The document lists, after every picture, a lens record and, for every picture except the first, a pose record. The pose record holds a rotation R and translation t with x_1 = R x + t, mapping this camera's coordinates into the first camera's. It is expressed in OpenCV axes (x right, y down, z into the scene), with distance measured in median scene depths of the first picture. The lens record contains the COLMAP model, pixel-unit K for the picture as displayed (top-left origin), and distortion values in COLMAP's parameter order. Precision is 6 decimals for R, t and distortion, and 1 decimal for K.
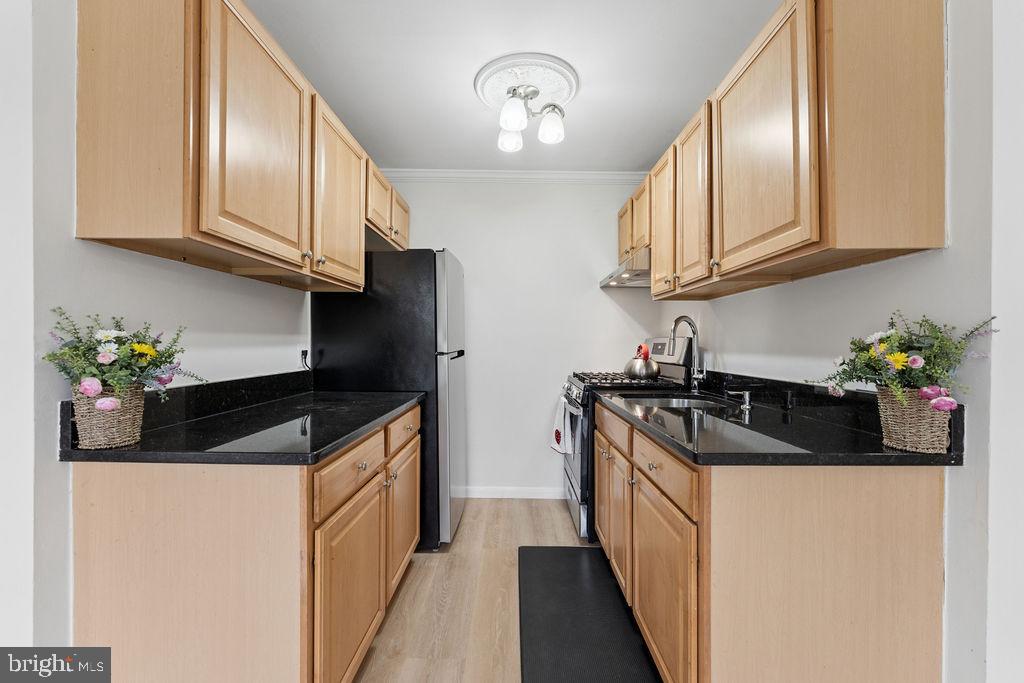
lens RADIAL K [[429.2, 0, 511.3], [0, 429.2, 345.4], [0, 0, 1]] dist [-0.004019, -0.000373]
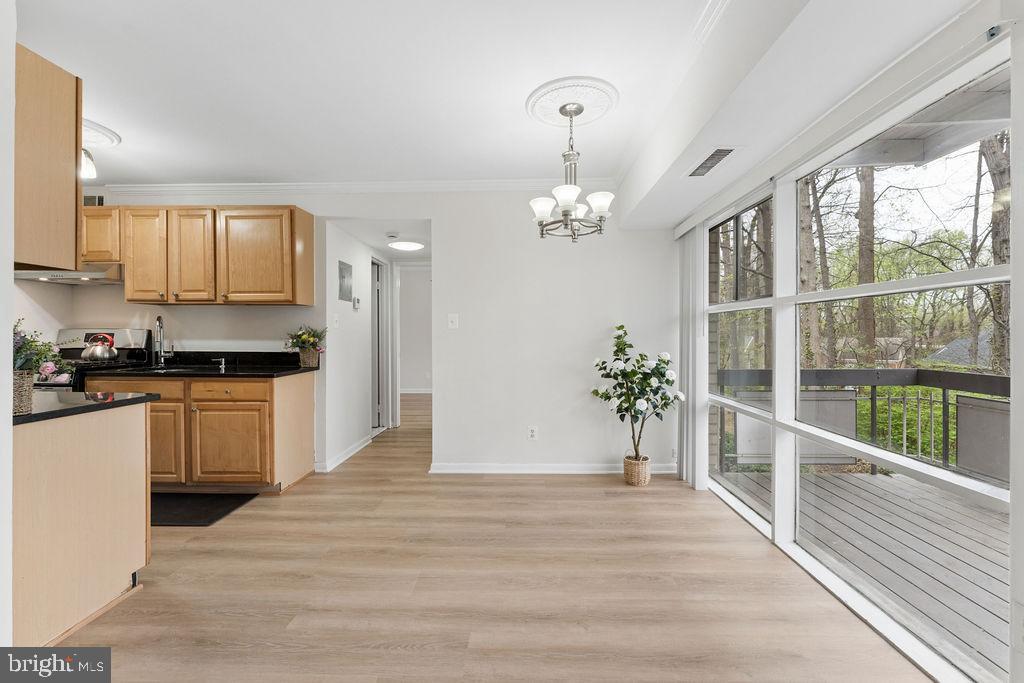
lens RADIAL K [[426.6, 0, 510.4], [0, 426.6, 339.6], [0, 0, 1]] dist [-0.000163, 0.000098]
pose [[0.022664, -0.019120, 0.999560, -1.387088], [-0.002031, 0.999814, 0.019171, -0.019880], [-0.999741, -0.002464, 0.022620, -0.370592]]
